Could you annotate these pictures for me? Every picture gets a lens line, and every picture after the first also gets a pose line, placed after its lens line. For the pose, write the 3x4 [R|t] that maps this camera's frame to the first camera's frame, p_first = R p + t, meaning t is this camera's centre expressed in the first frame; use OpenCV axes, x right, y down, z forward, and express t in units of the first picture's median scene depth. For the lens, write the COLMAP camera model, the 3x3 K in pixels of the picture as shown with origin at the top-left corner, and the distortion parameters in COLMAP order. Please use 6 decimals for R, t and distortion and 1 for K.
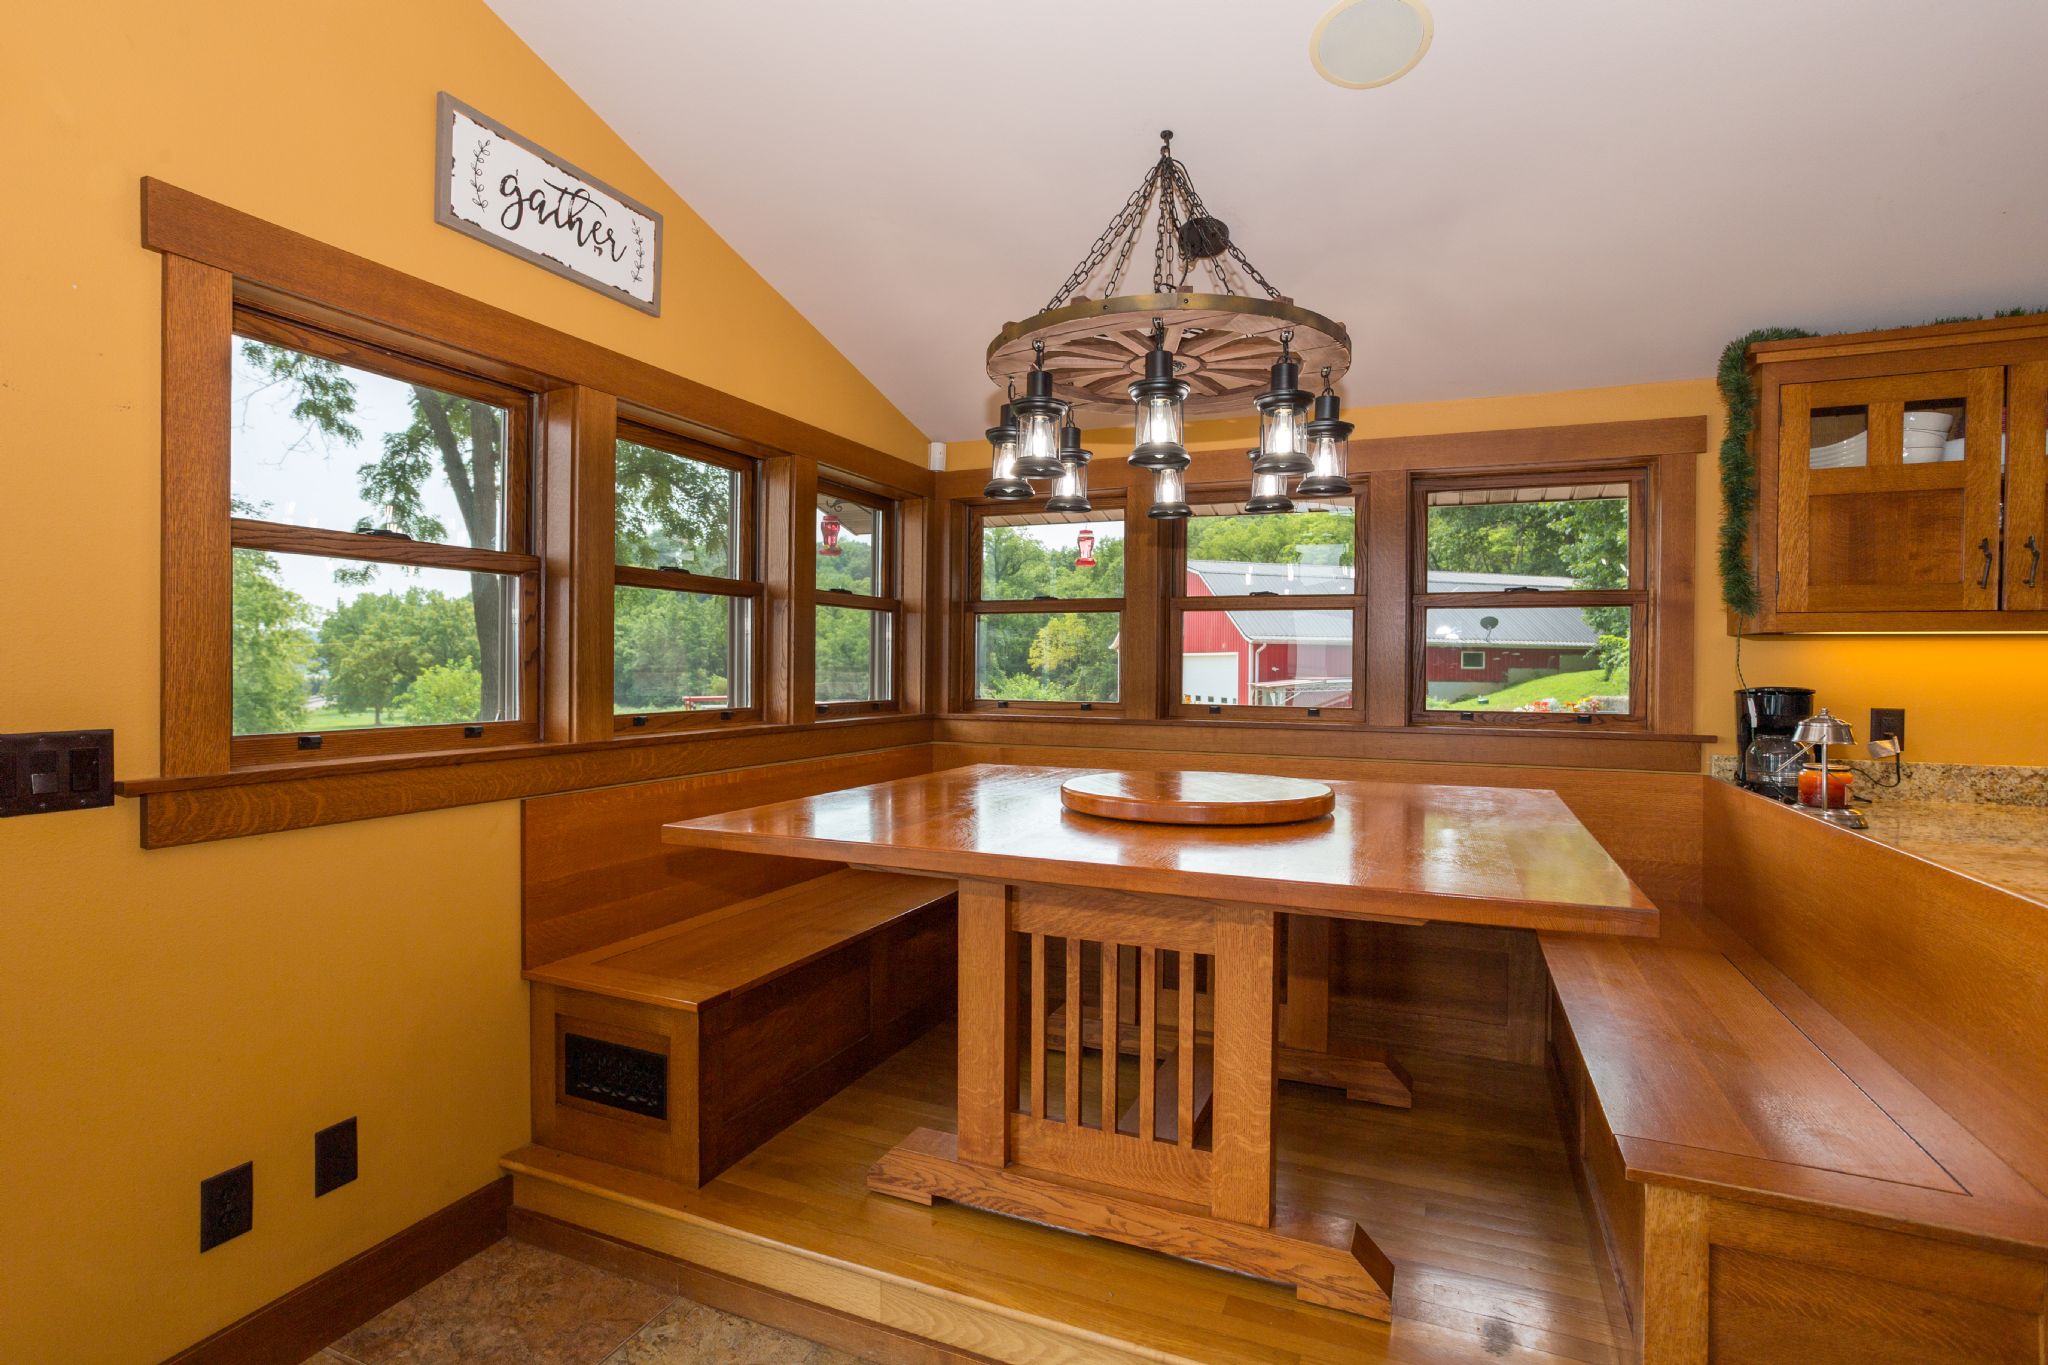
lens RADIAL K [[980.1, 0, 1020.2], [0, 980.1, 670.7], [0, 0, 1]] dist [-0.053022, 0.033955]
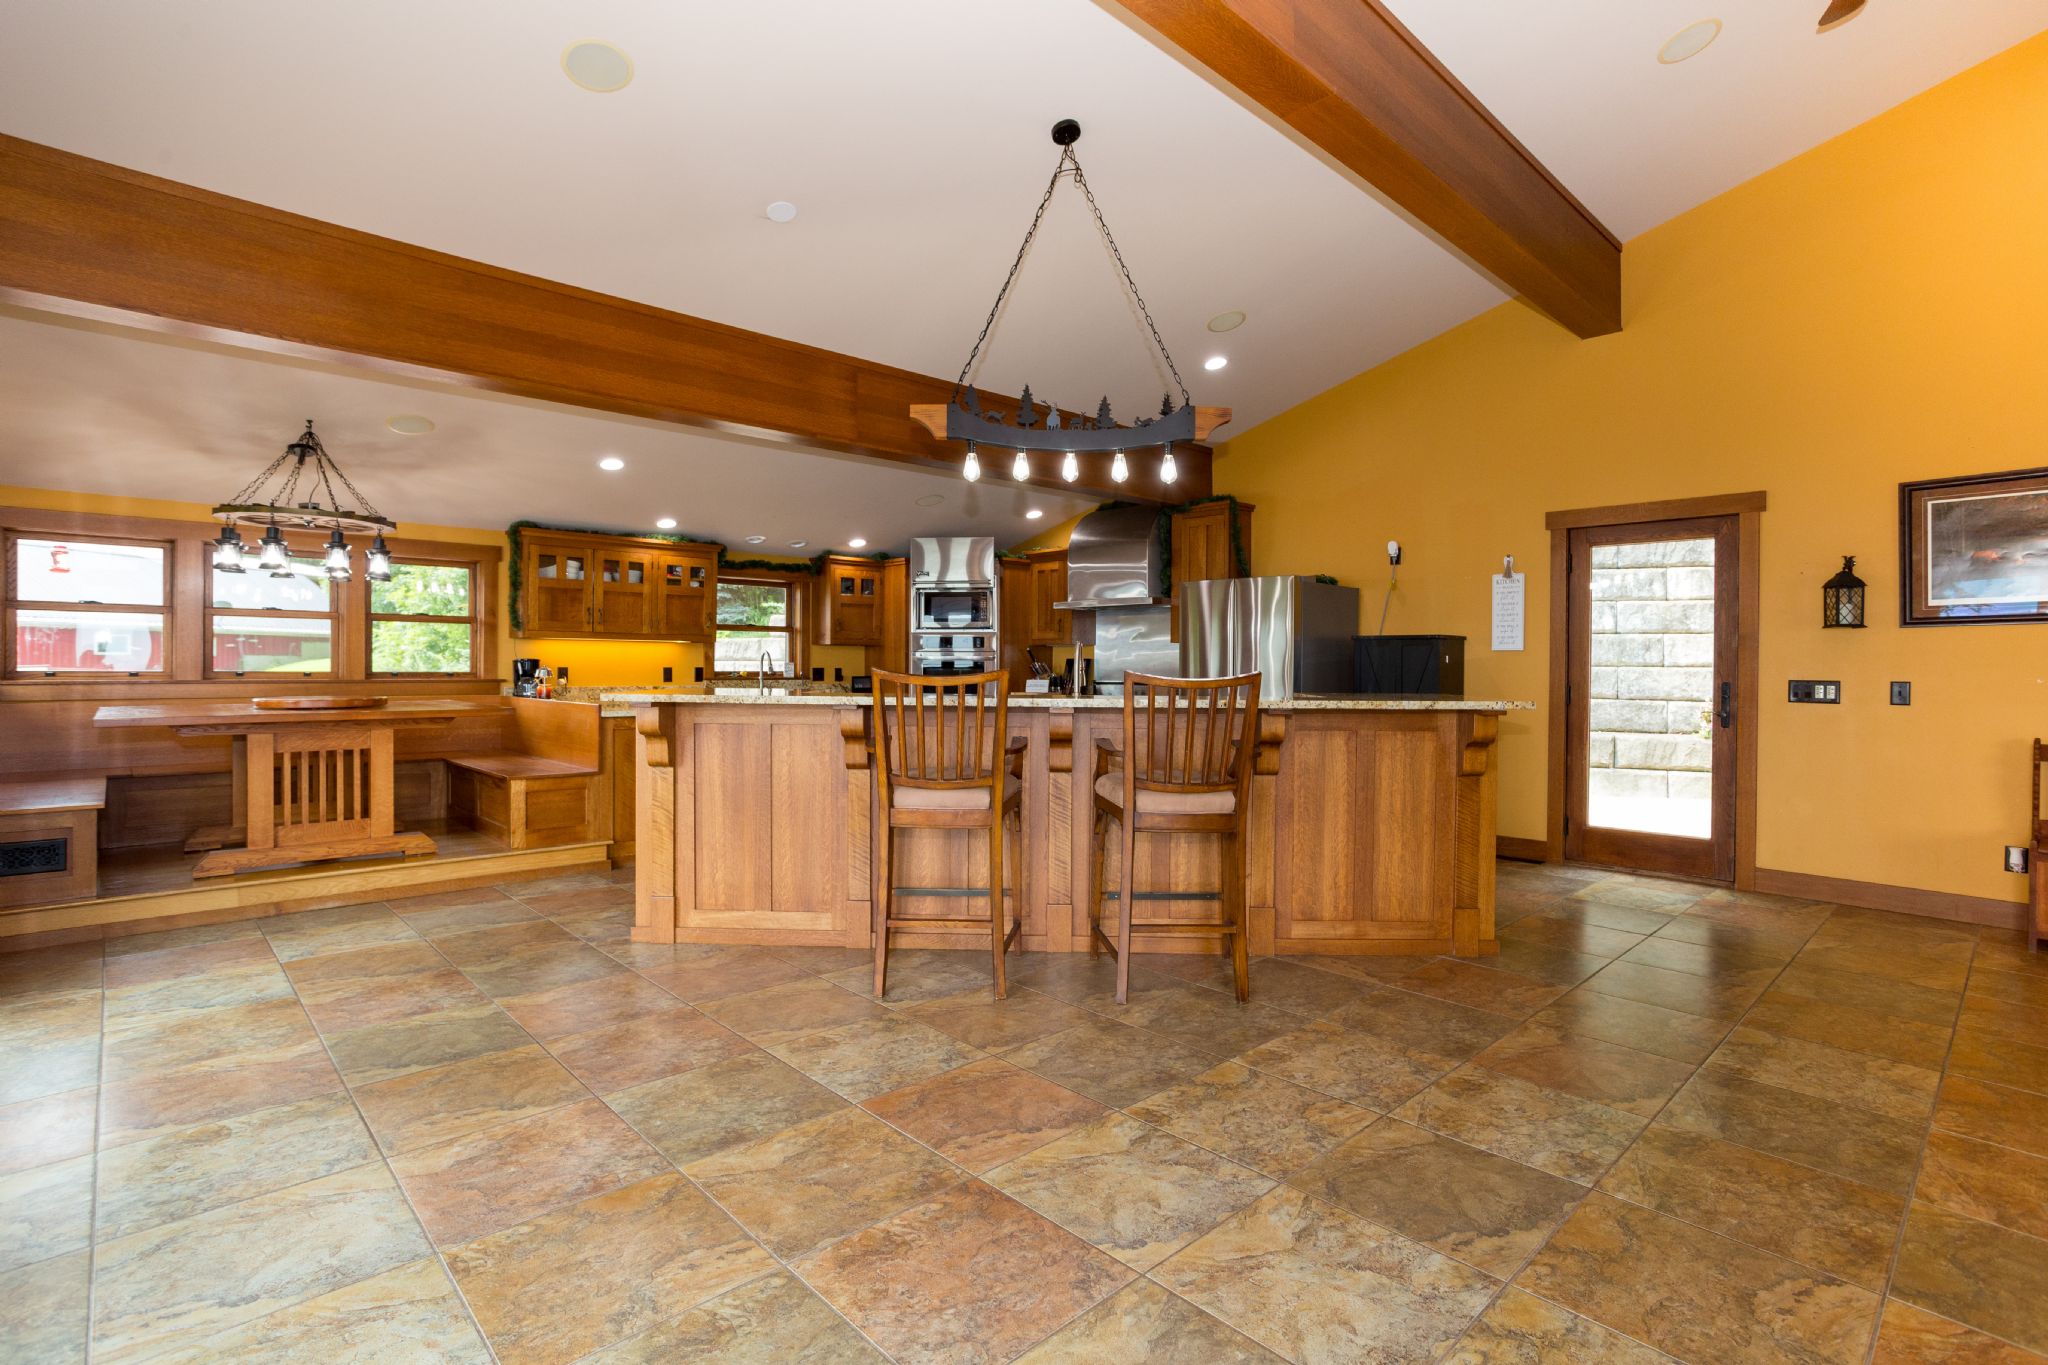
lens RADIAL K [[980.1, 0, 1020.2], [0, 980.1, 670.7], [0, 0, 1]] dist [-0.053022, 0.033955]
pose [[0.390208, -0.007376, 0.920697, -1.135577], [0.000650, 0.999970, 0.007735, 0.031490], [-0.920726, -0.002420, 0.390201, -1.282406]]
